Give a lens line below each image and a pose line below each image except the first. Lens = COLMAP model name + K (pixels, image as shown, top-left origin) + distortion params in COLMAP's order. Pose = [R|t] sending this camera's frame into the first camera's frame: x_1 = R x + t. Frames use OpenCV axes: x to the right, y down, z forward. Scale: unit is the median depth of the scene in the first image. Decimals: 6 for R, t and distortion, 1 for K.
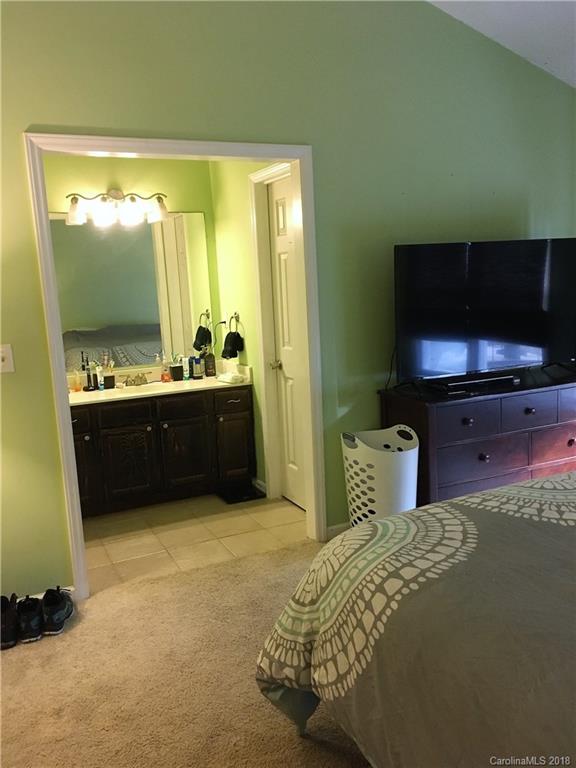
lens RADIAL K [[650.1, 0, 288.0], [0, 650.1, 384.0], [0, 0, 1]] dist [0.064301, -0.053183]
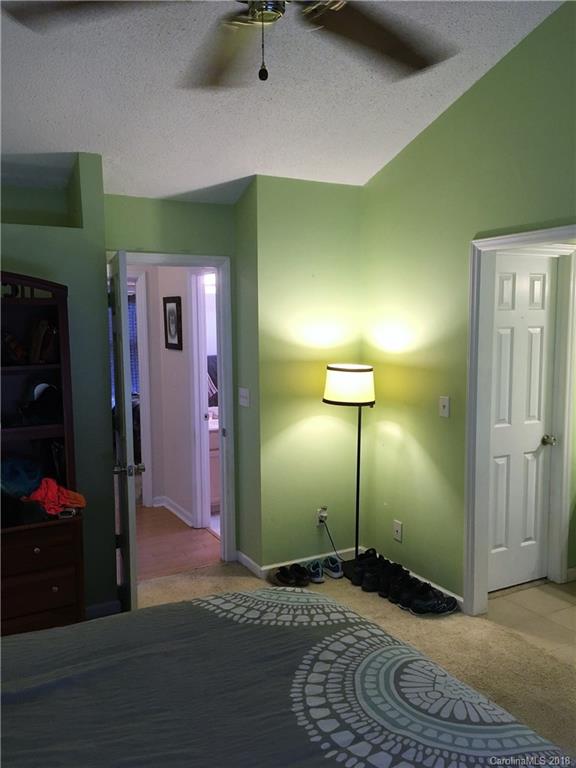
lens RADIAL K [[650.1, 0, 288.0], [0, 650.1, 384.0], [0, 0, 1]] dist [0.064301, -0.053183]
pose [[0.073280, 0.153327, -0.985455, 1.199122], [-0.153161, 0.978120, 0.140796, -0.311577], [0.985480, 0.140616, 0.095160, 0.757024]]
